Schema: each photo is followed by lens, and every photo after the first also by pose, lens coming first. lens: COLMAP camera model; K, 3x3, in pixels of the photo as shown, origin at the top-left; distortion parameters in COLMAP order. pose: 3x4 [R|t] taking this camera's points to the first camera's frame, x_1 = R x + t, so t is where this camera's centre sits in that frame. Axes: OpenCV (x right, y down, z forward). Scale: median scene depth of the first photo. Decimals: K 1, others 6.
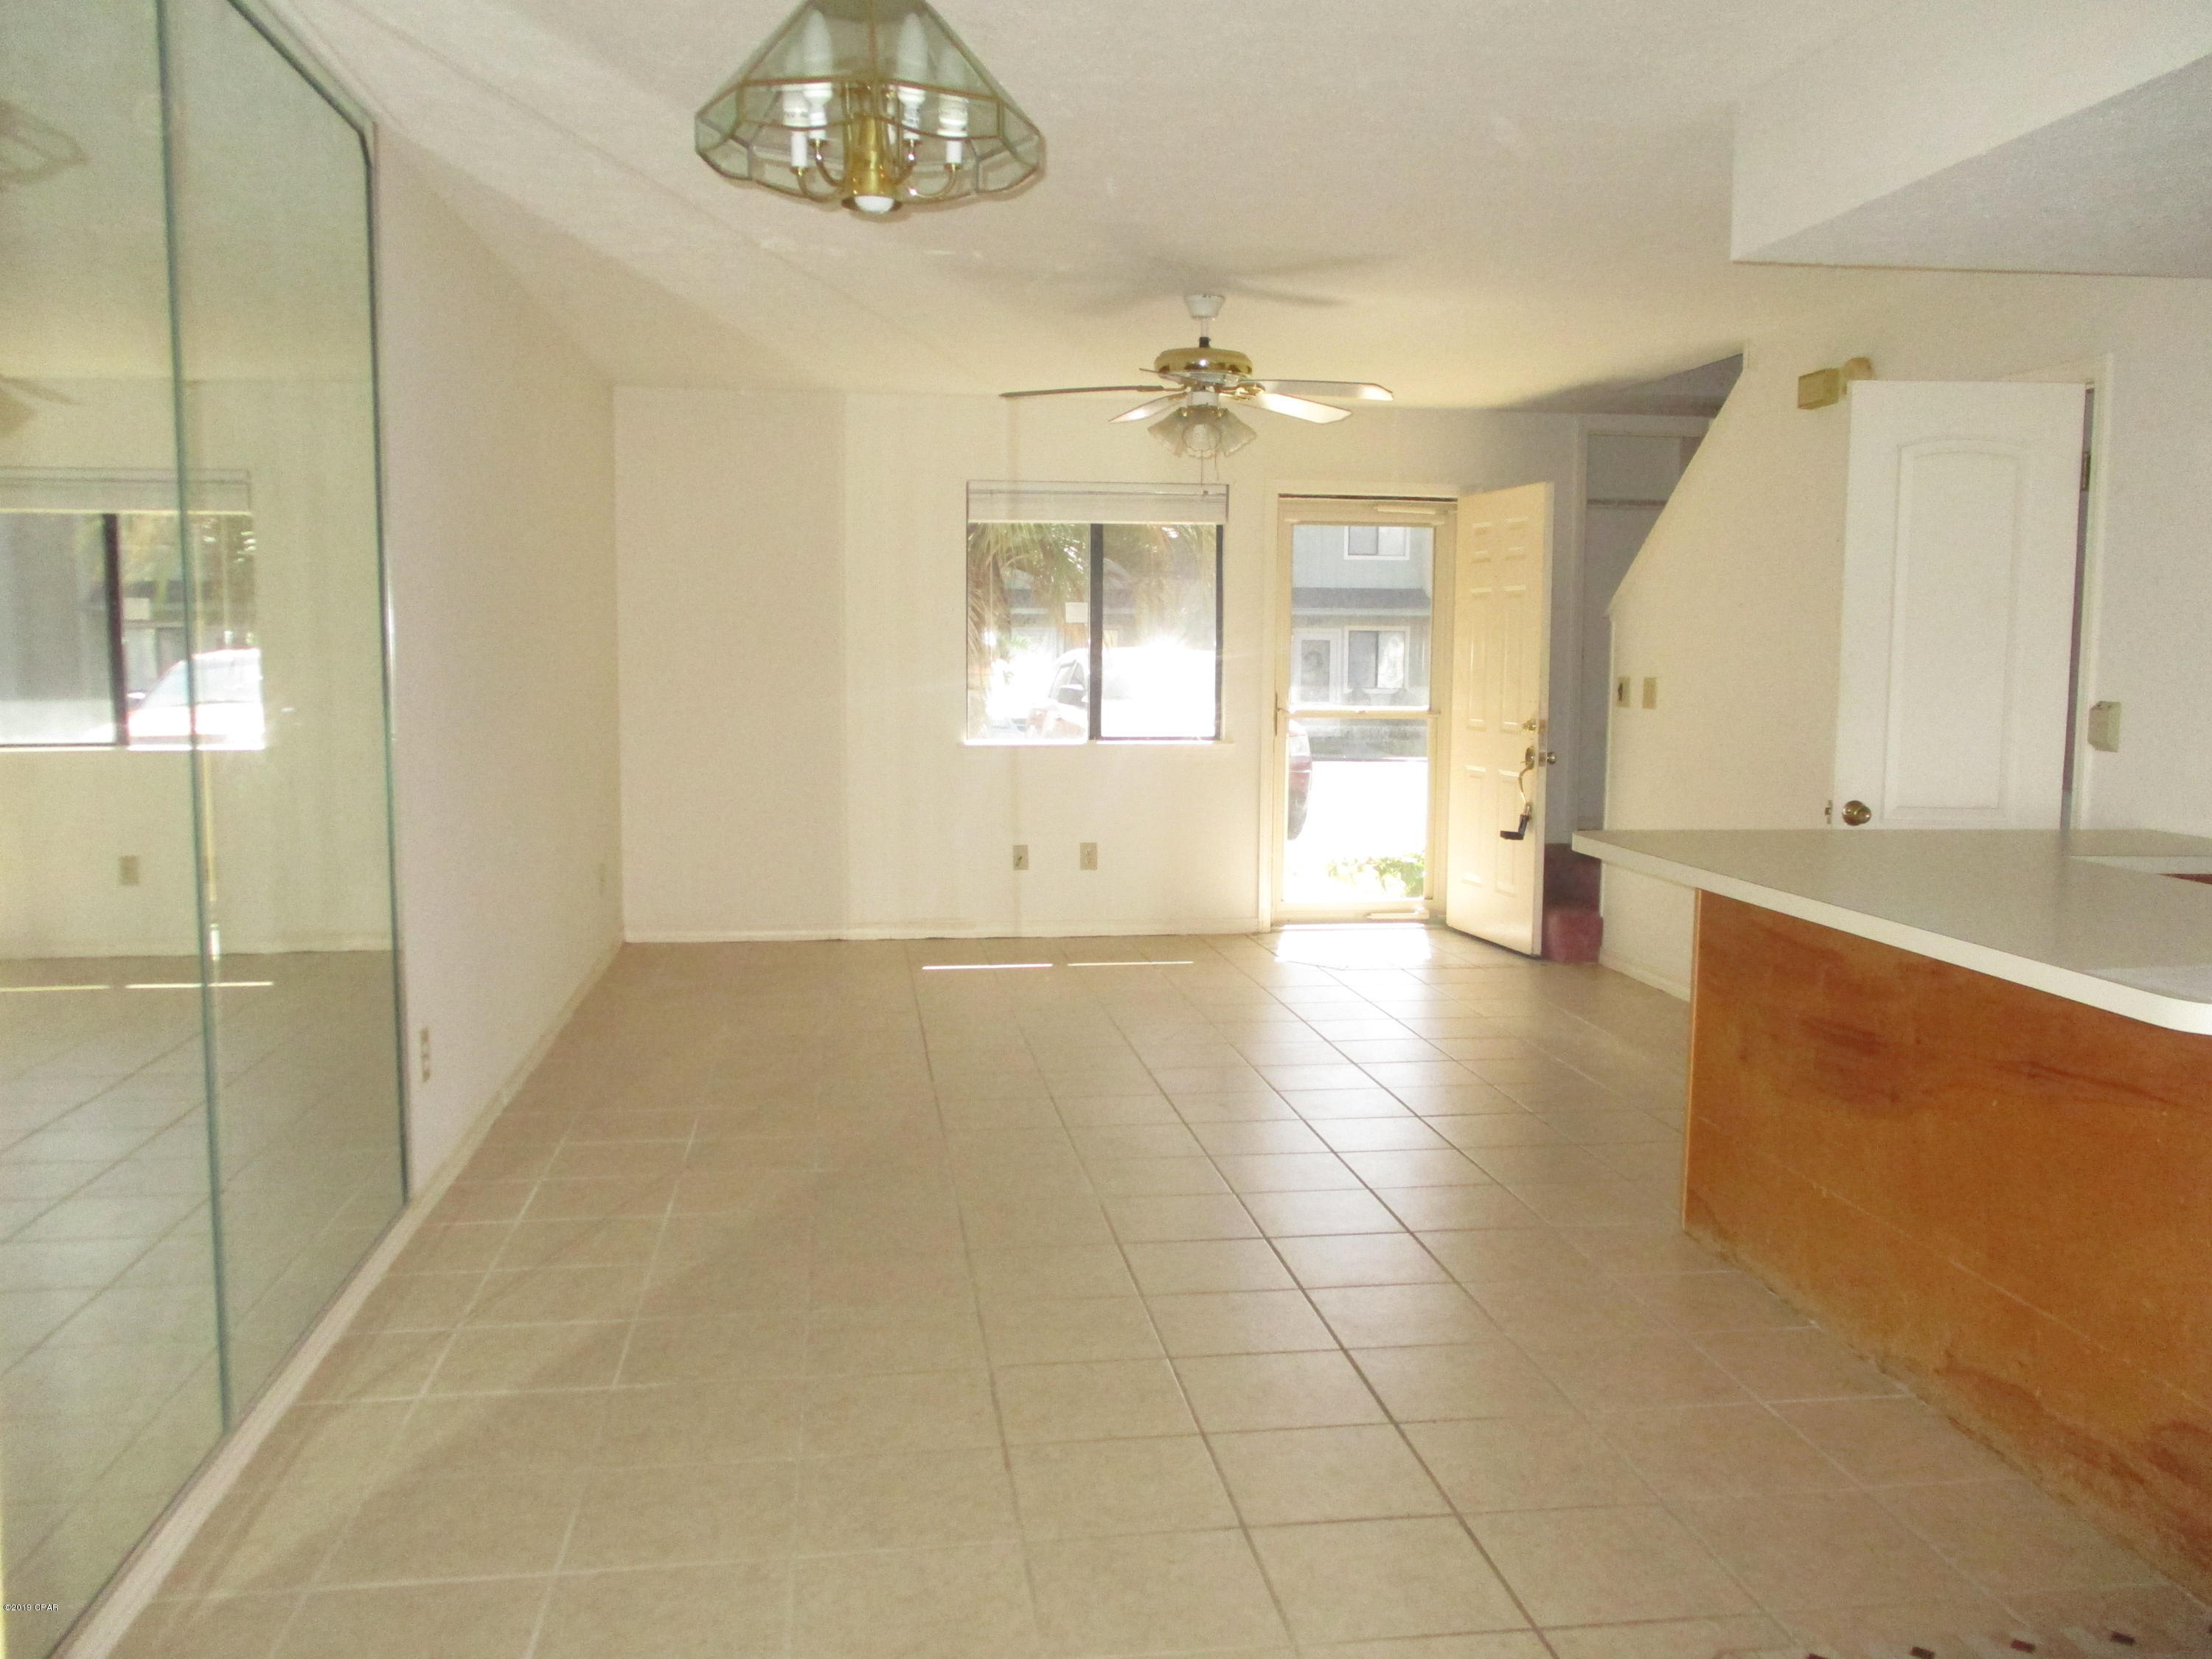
lens RADIAL K [[1876.2, 0, 1106.0], [0, 1876.2, 829.5], [0, 0, 1]] dist [-0.004992, -0.000769]
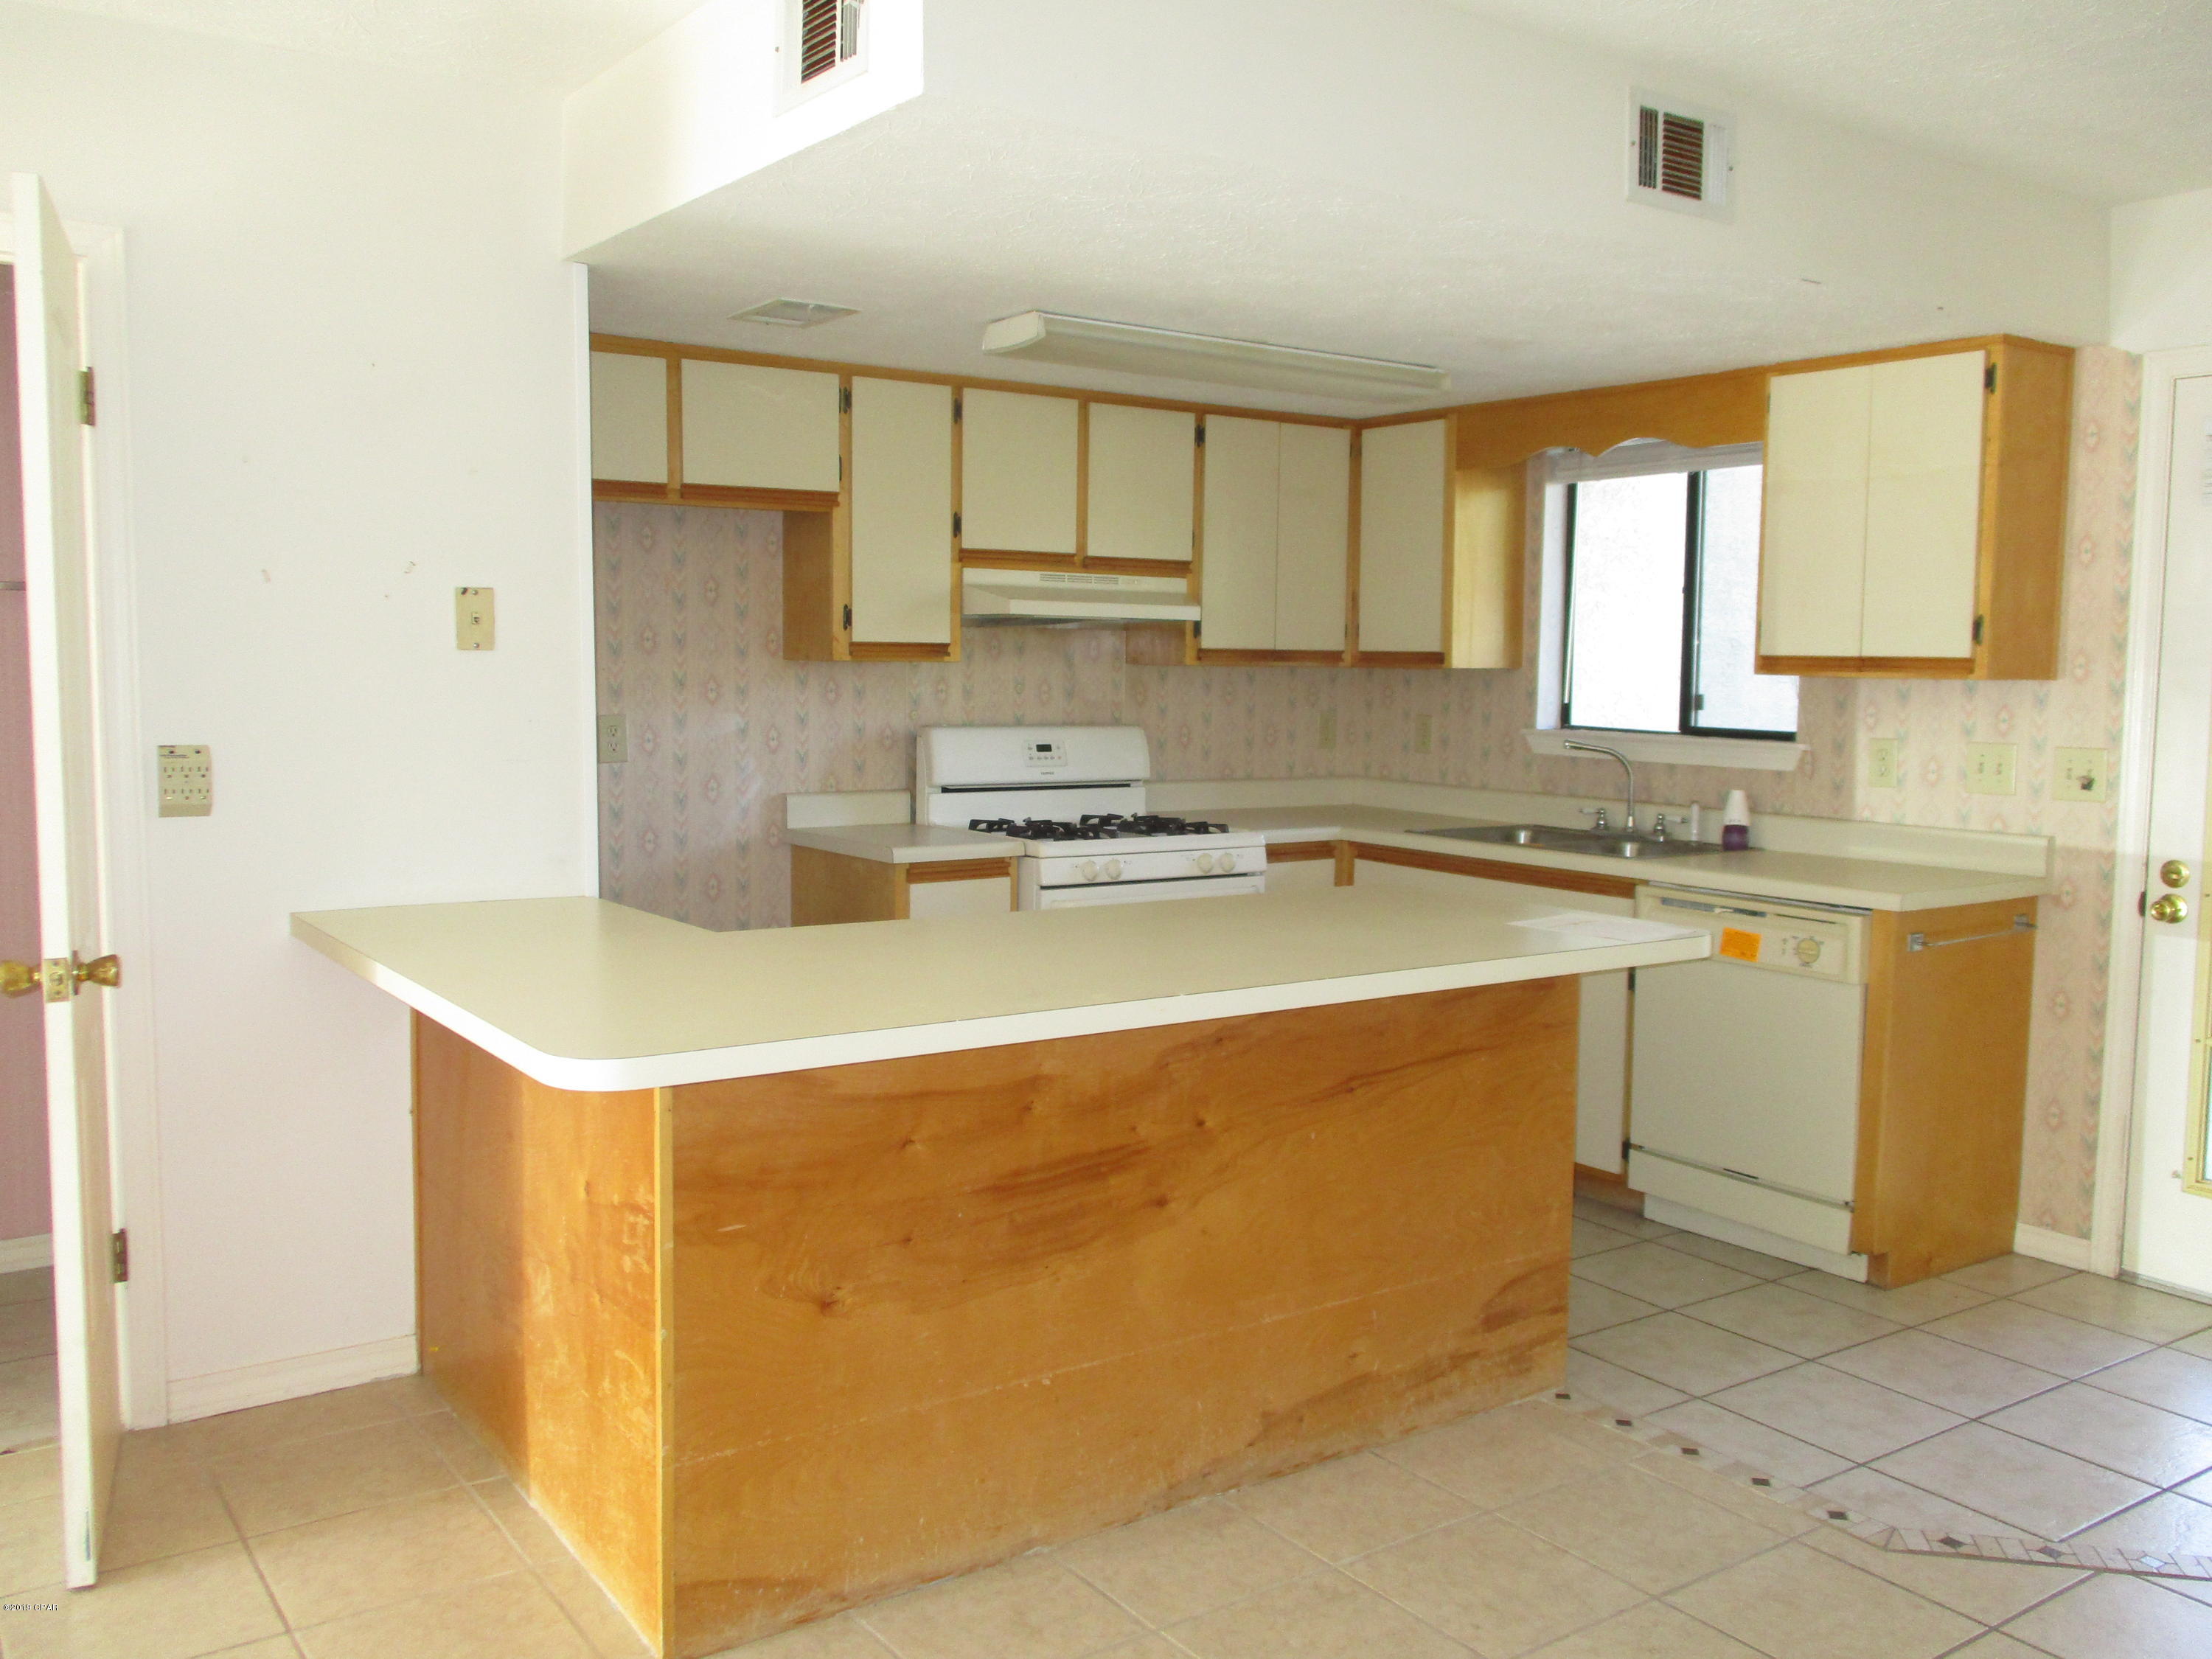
lens RADIAL K [[1876.2, 0, 1106.0], [0, 1876.2, 829.5], [0, 0, 1]] dist [-0.004992, -0.000769]
pose [[-0.463365, -0.092125, 0.881366, -0.358067], [0.073069, 0.987223, 0.141604, -0.171558], [-0.883150, 0.130015, -0.450713, 1.540681]]
